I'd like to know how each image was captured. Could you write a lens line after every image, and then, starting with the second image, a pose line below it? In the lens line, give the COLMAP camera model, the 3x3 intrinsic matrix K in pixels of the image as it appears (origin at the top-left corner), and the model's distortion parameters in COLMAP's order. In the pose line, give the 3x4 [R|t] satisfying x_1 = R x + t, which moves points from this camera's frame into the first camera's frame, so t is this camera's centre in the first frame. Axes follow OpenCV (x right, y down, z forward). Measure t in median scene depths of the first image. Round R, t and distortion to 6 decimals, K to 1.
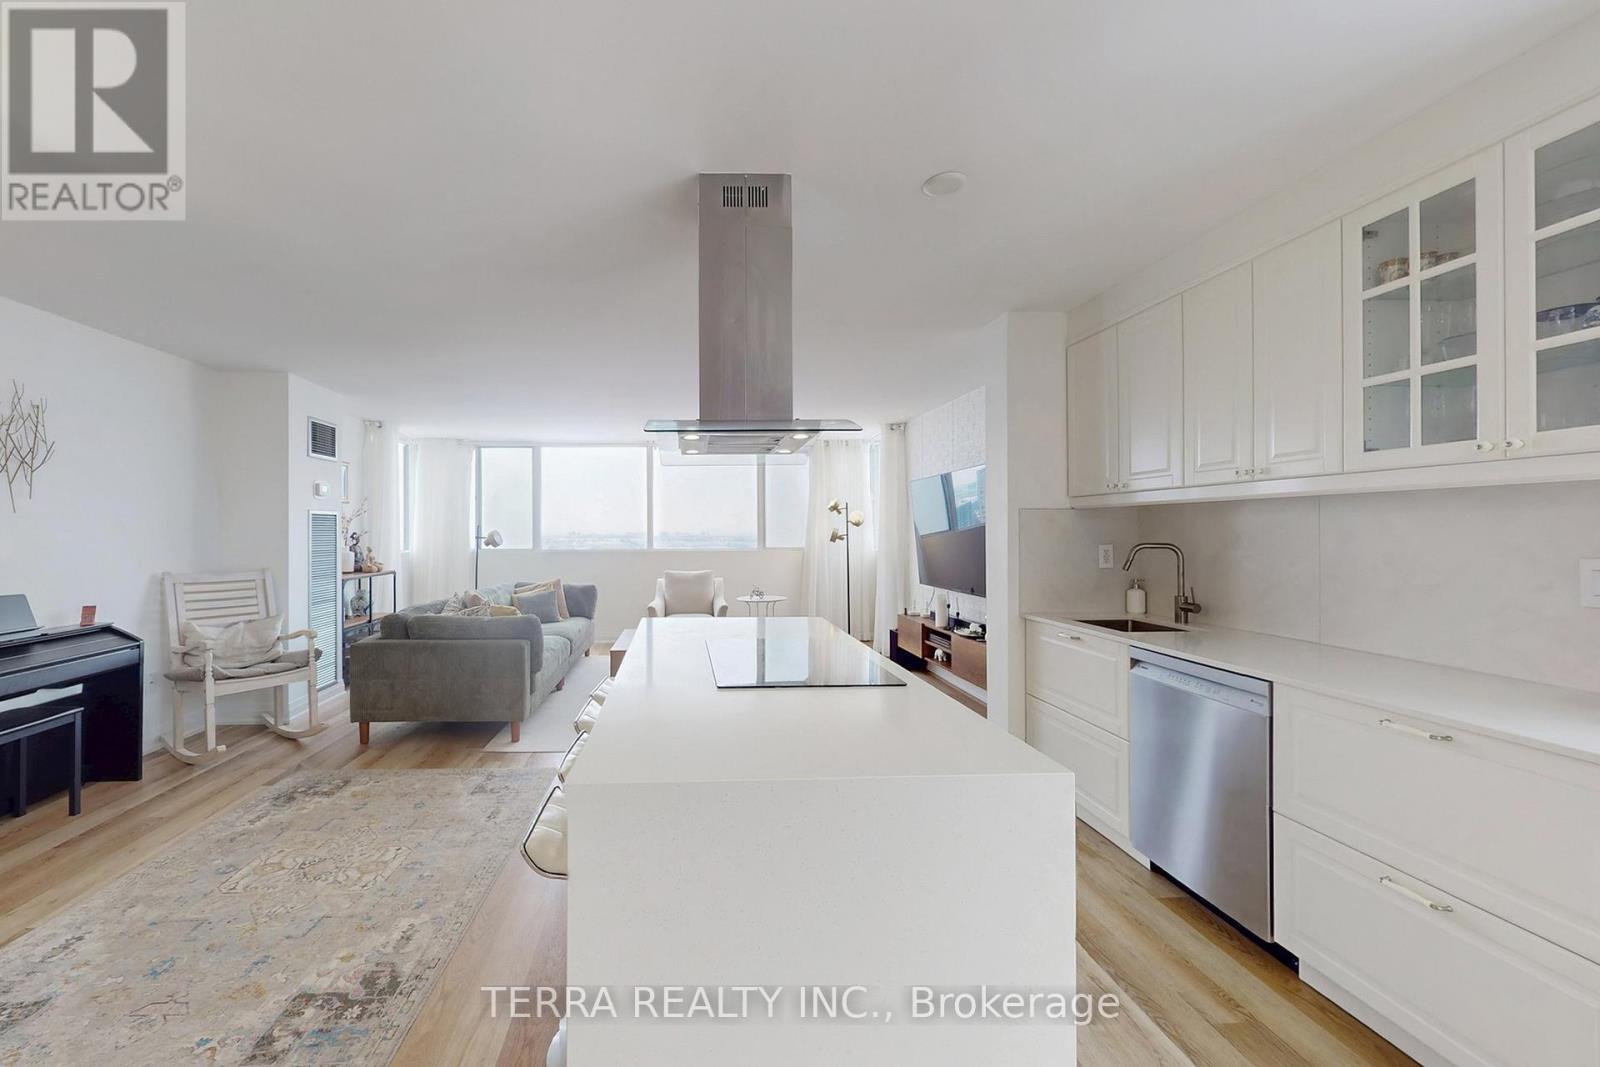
lens RADIAL K [[656.2, 0, 761.5], [0, 656.2, 528.6], [0, 0, 1]] dist [0.003469, 0.000011]
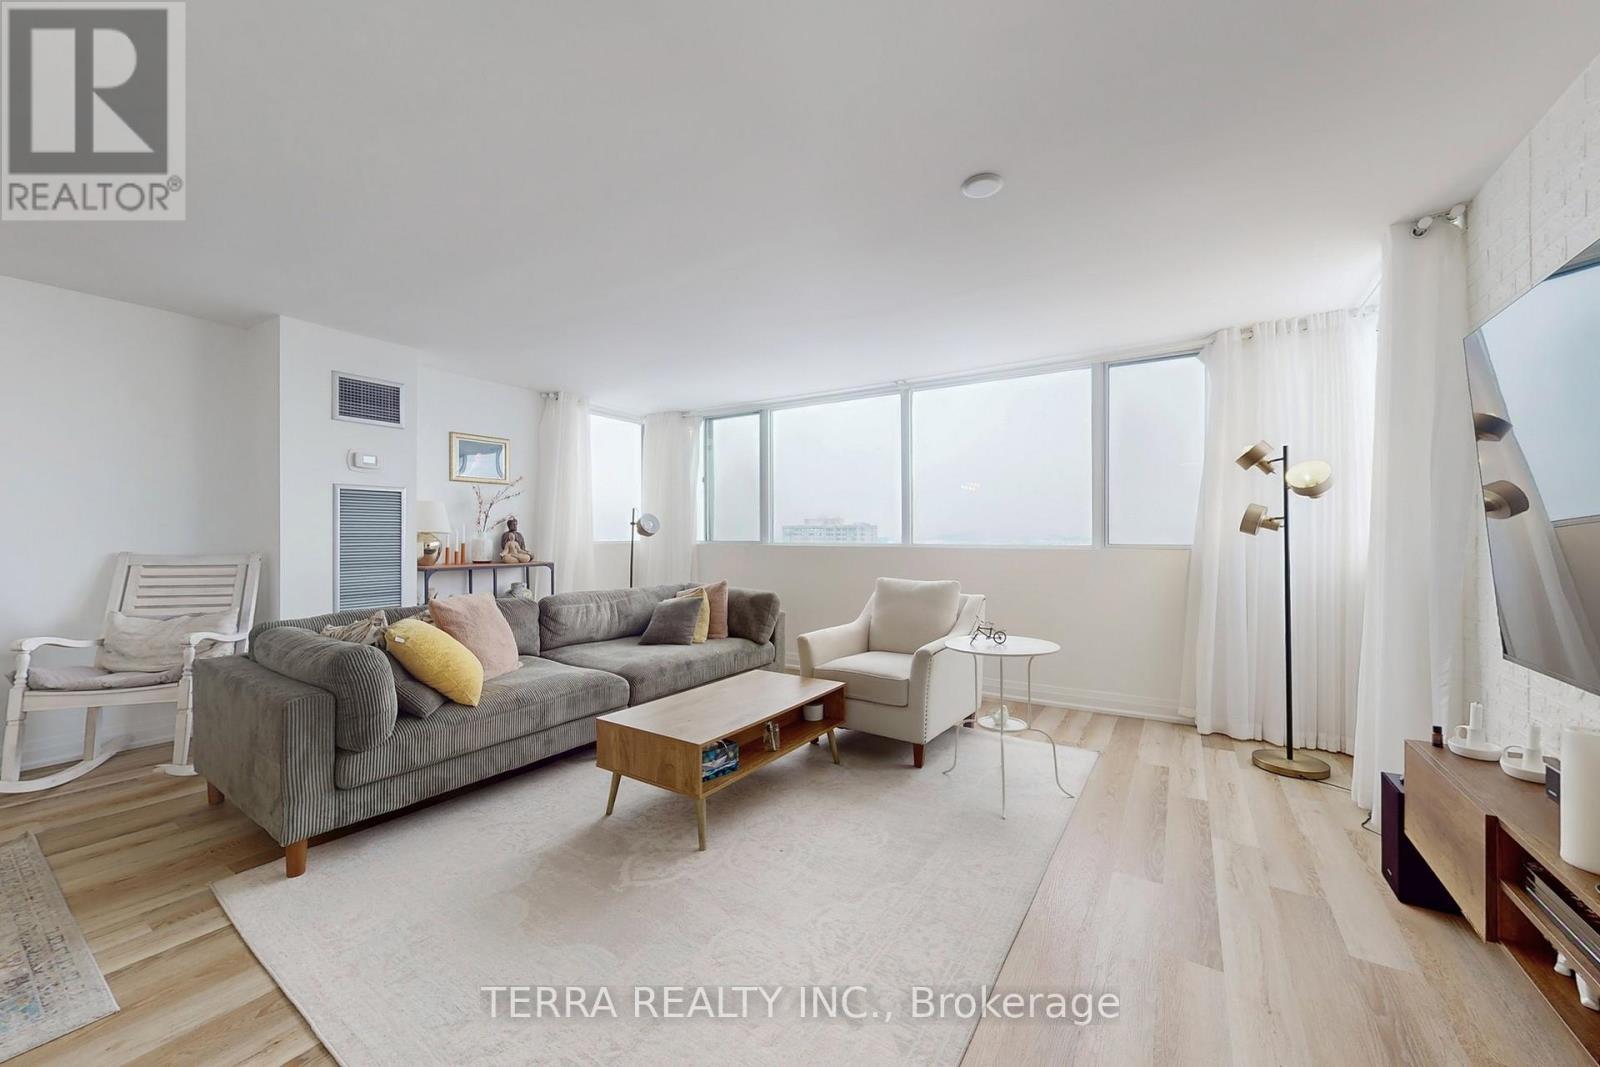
lens RADIAL K [[598.9, 0, 794.1], [0, 598.9, 533.0], [0, 0, 1]] dist [0.010331, 0.000086]
pose [[0.757796, 0.000221, -0.652491, 0.178350], [0.000231, 1.000000, 0.000607, 0.024015], [0.652491, -0.000611, 0.757796, 0.575457]]
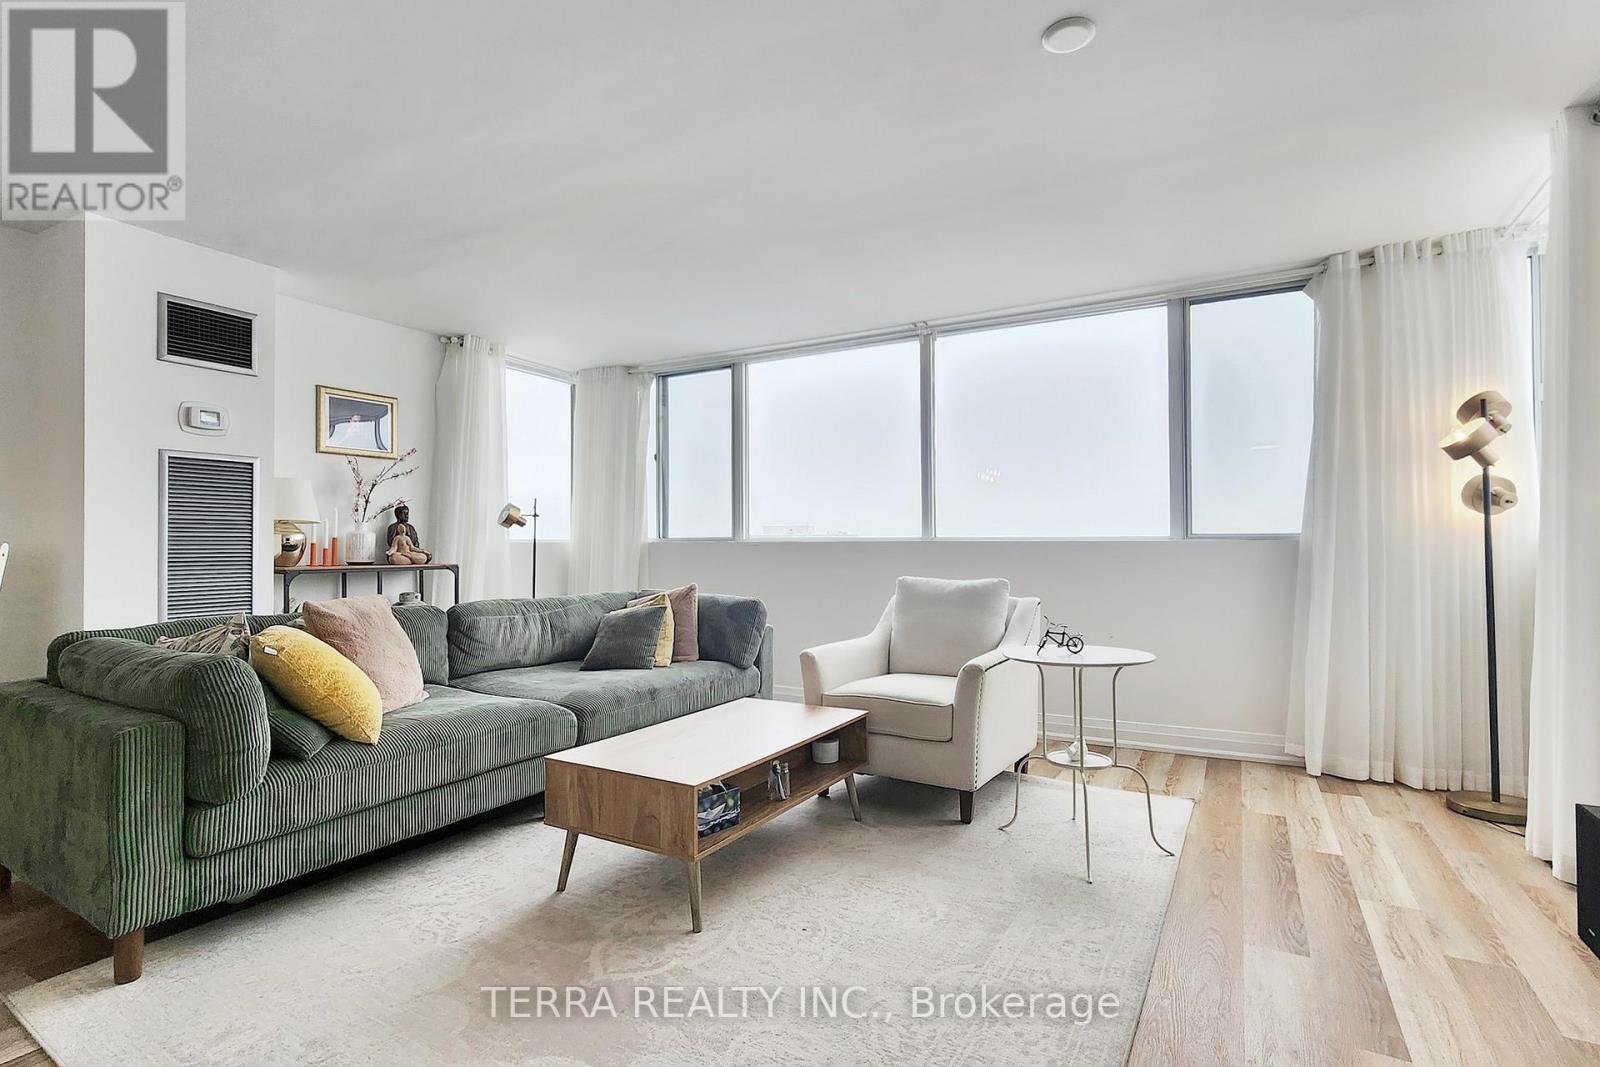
lens RADIAL K [[781.7, 0, 789.6], [0, 781.7, 527.5], [0, 0, 1]] dist [0.011706, -0.002128]
pose [[0.787469, -0.015345, -0.616163, 0.151543], [0.006084, 0.999835, -0.017125, 0.041093], [0.616324, 0.009737, 0.787432, 0.565275]]
